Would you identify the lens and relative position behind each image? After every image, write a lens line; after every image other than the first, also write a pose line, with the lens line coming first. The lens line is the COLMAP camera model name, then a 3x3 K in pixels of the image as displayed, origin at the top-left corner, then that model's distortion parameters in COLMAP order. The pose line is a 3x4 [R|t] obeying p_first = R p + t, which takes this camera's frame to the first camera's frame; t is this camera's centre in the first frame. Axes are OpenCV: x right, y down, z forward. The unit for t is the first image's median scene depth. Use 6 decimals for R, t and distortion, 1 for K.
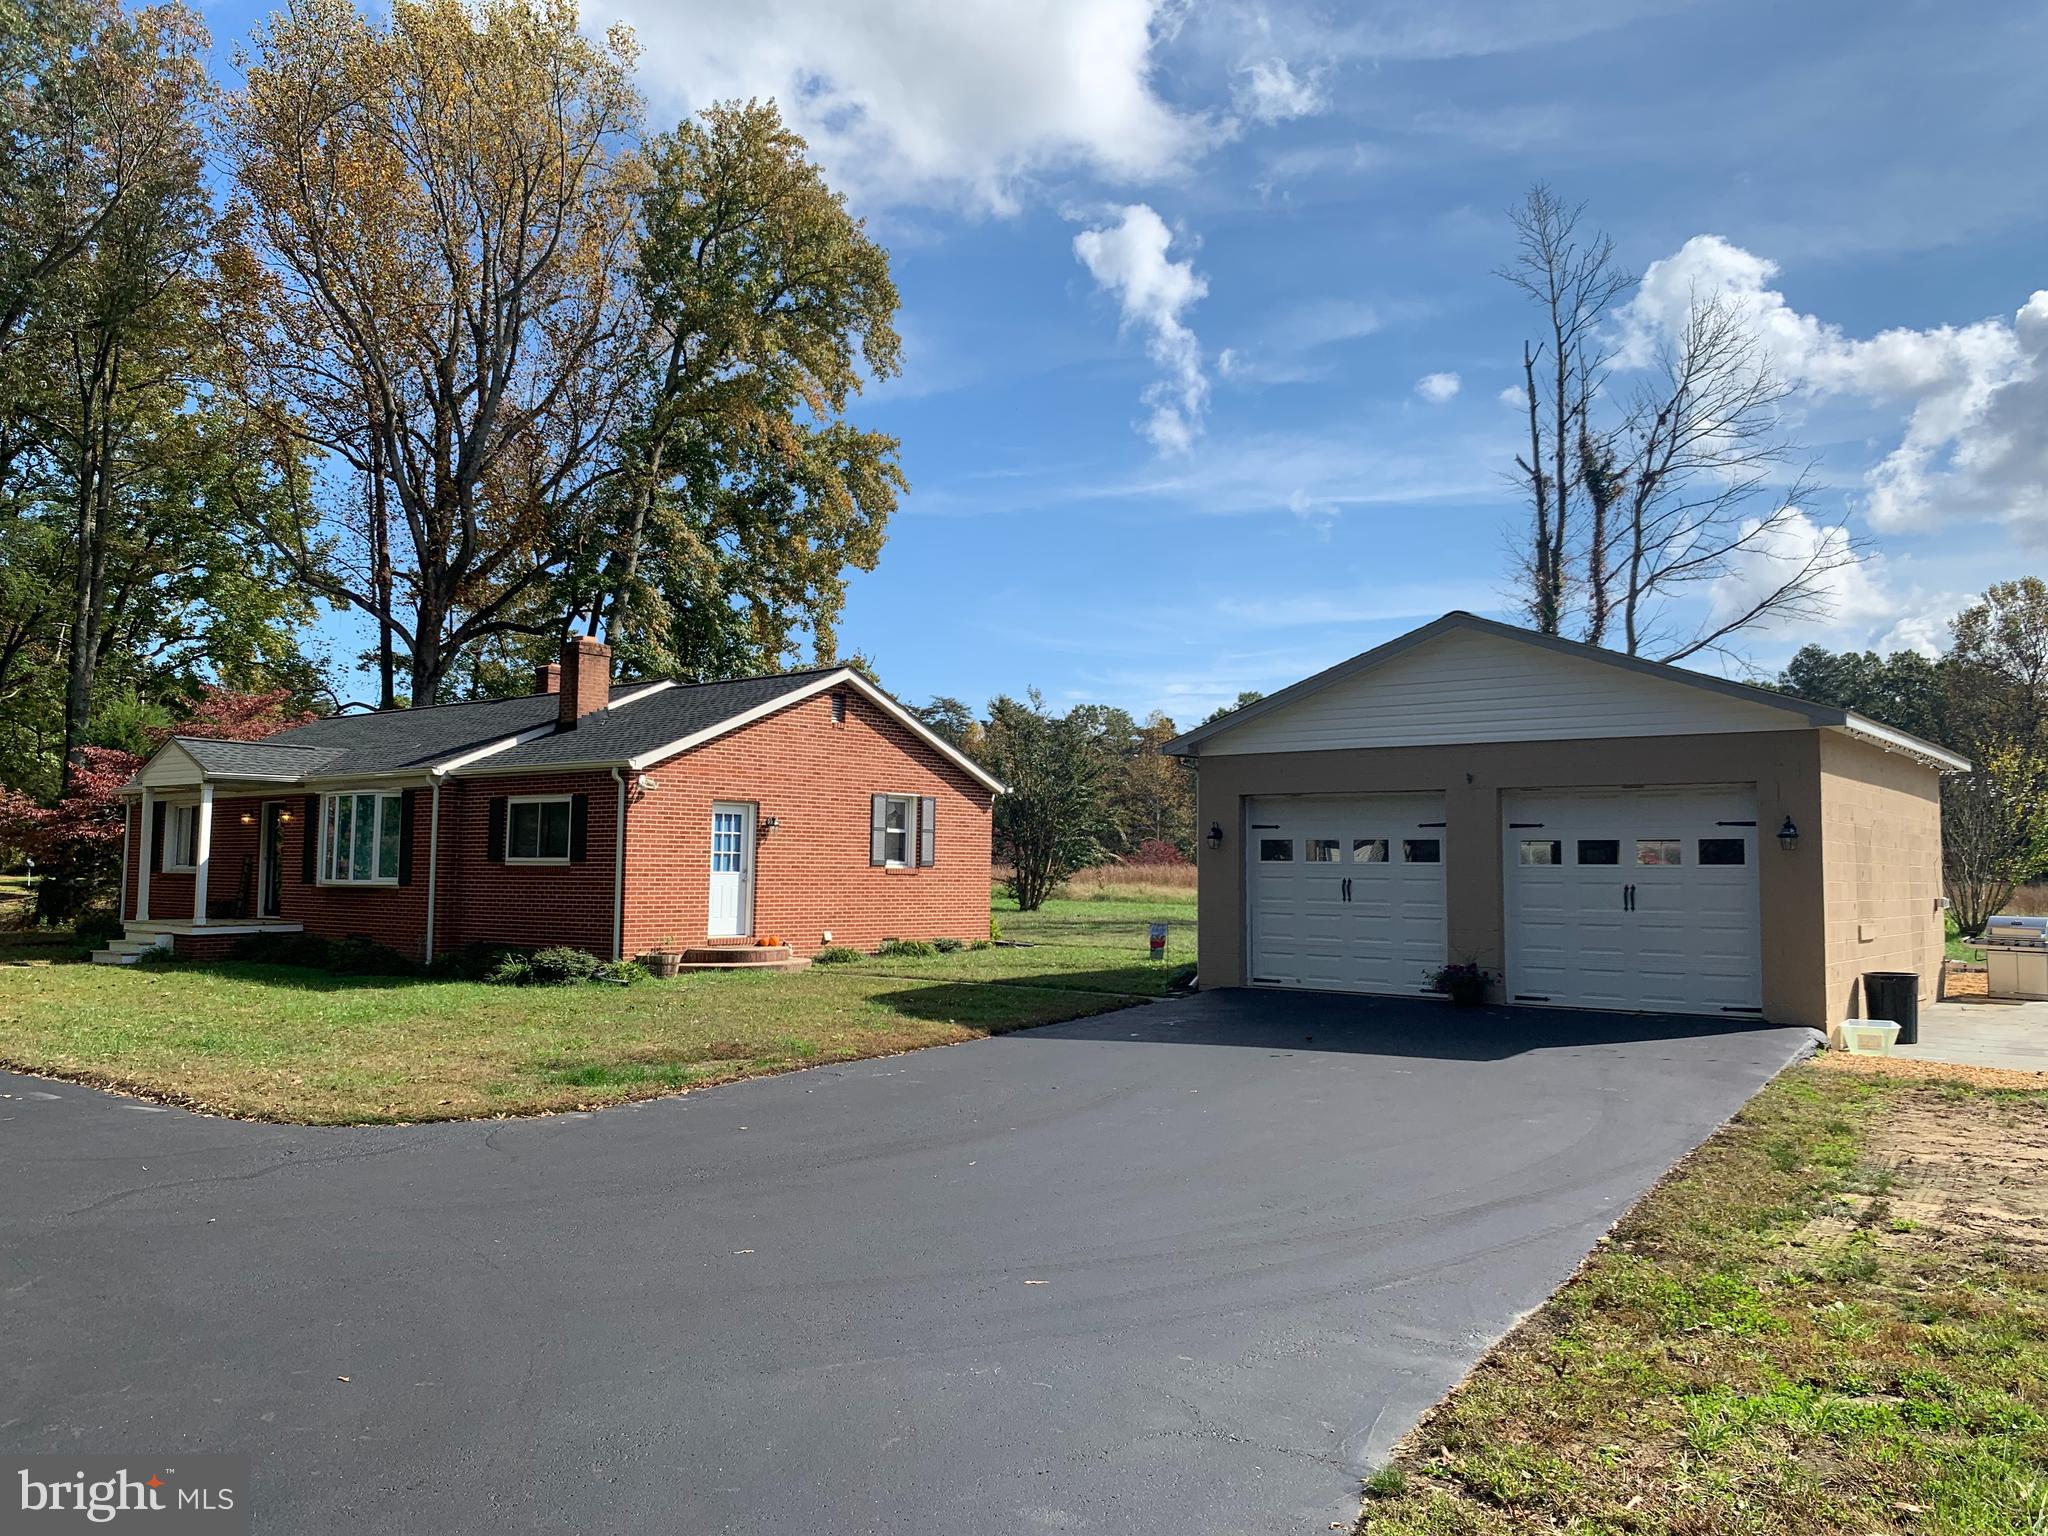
lens RADIAL K [[1567.1, 0, 1024.0], [0, 1567.1, 768.0], [0, 0, 1]] dist [0.000656, 0.003229]
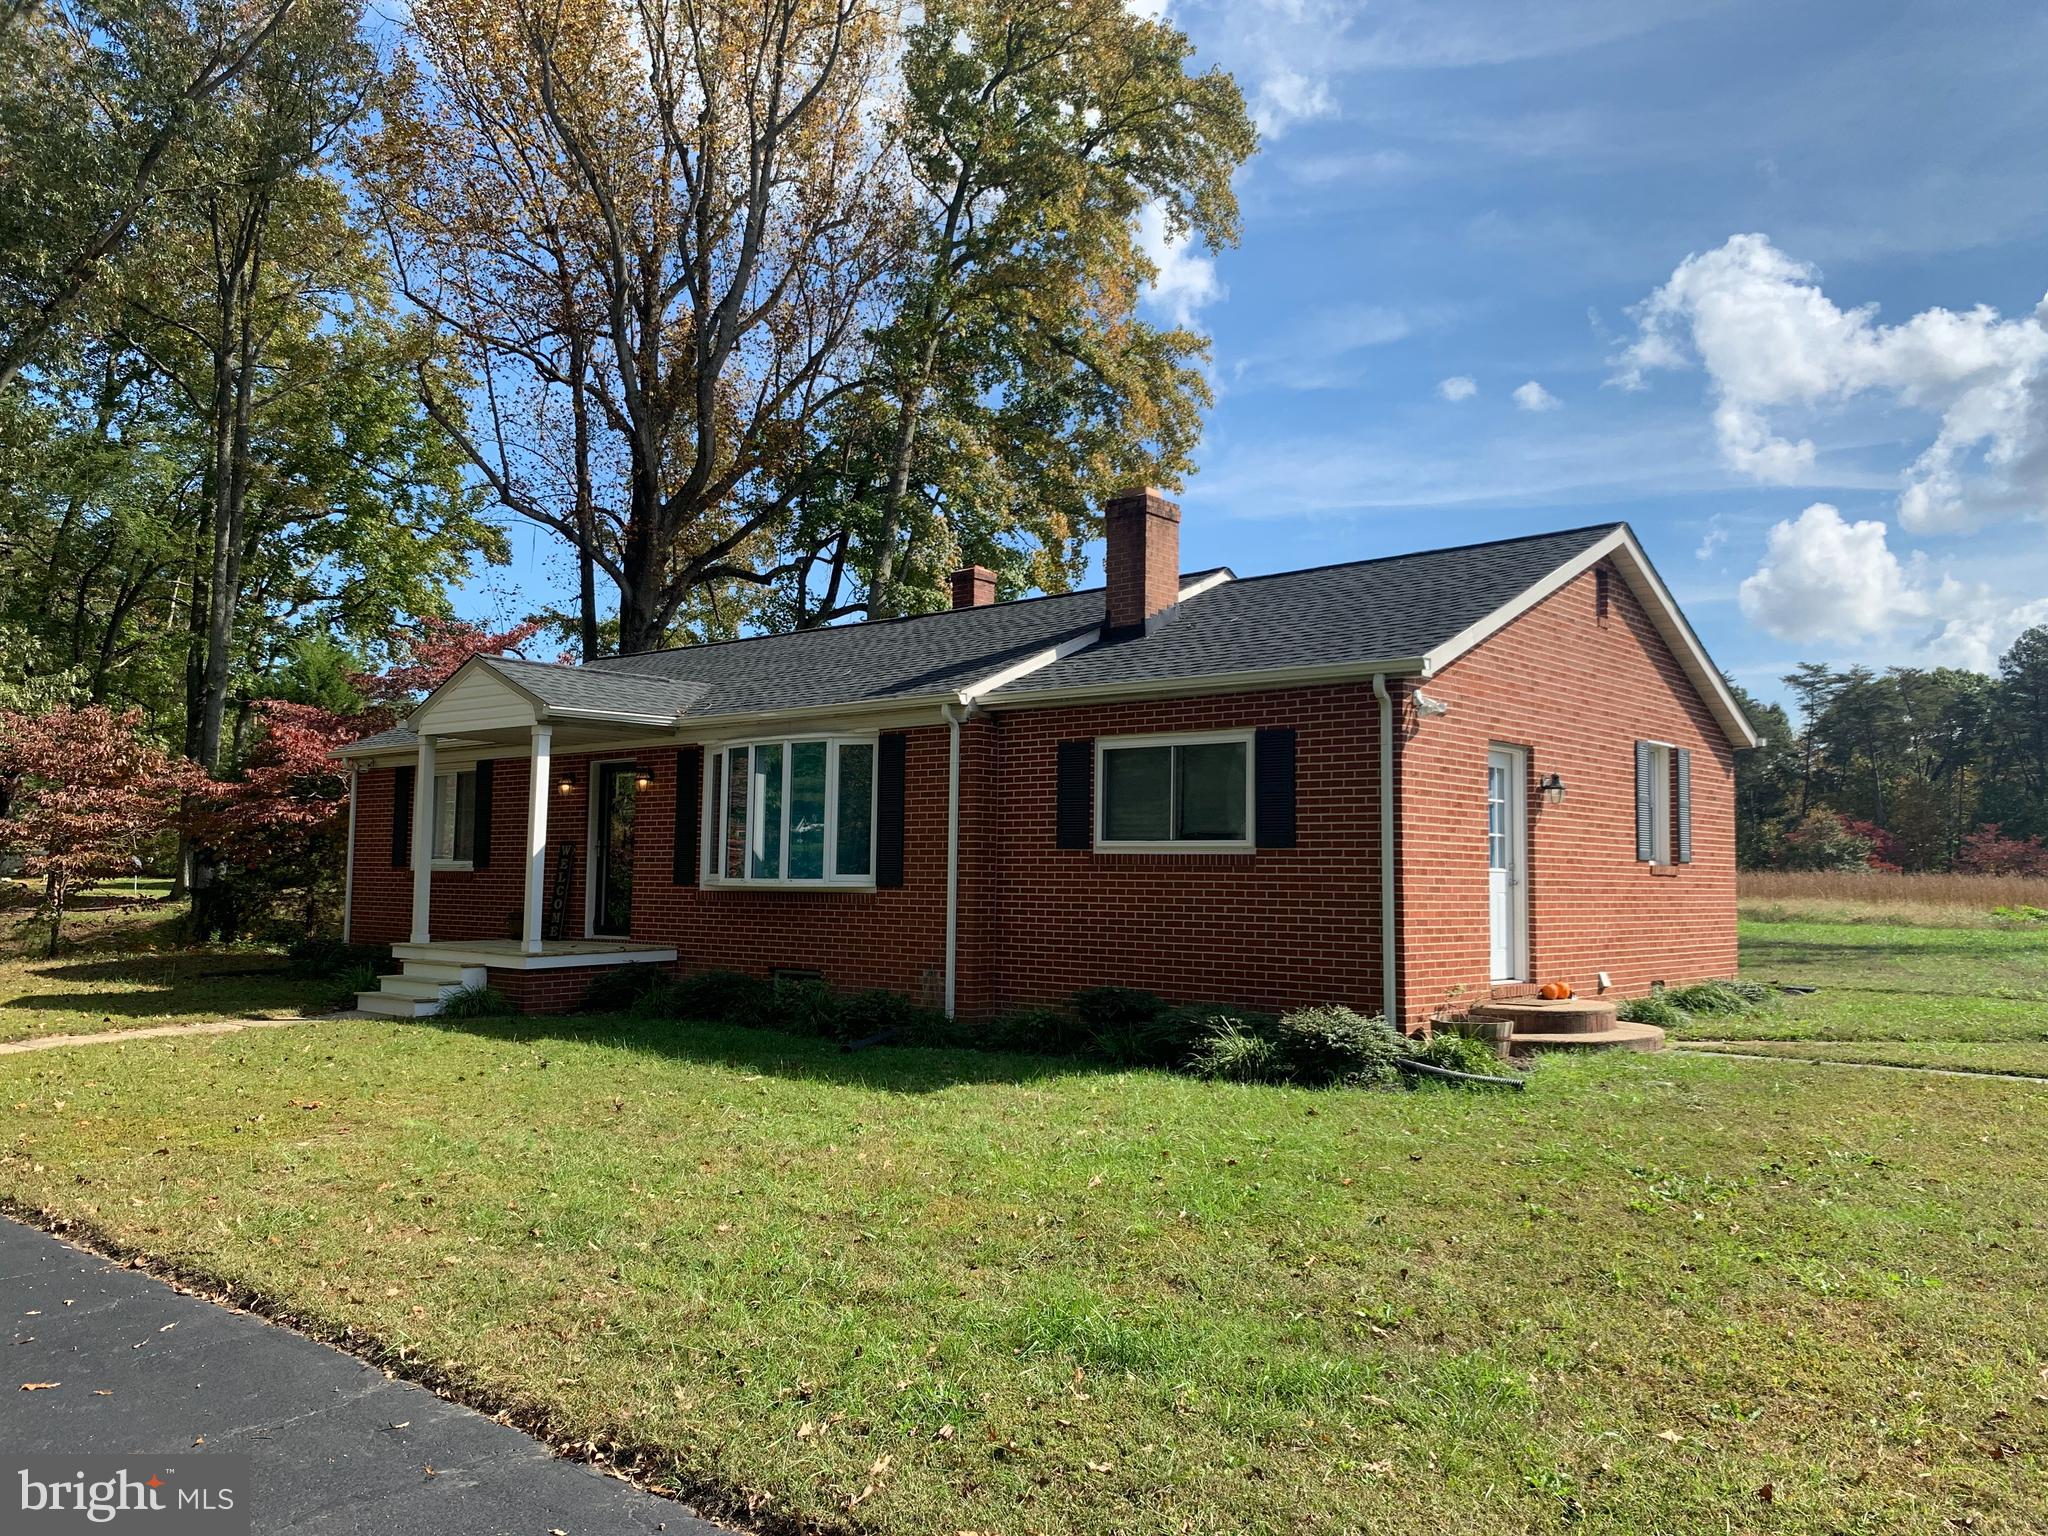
lens RADIAL K [[1546.1, 0, 1024.0], [0, 1546.1, 768.0], [0, 0, 1]] dist [0.055104, -0.110939]
pose [[0.999750, -0.000729, -0.022338, -0.291021], [0.000675, 0.999997, -0.002435, 0.026156], [0.022340, 0.002419, 0.999748, 0.356025]]
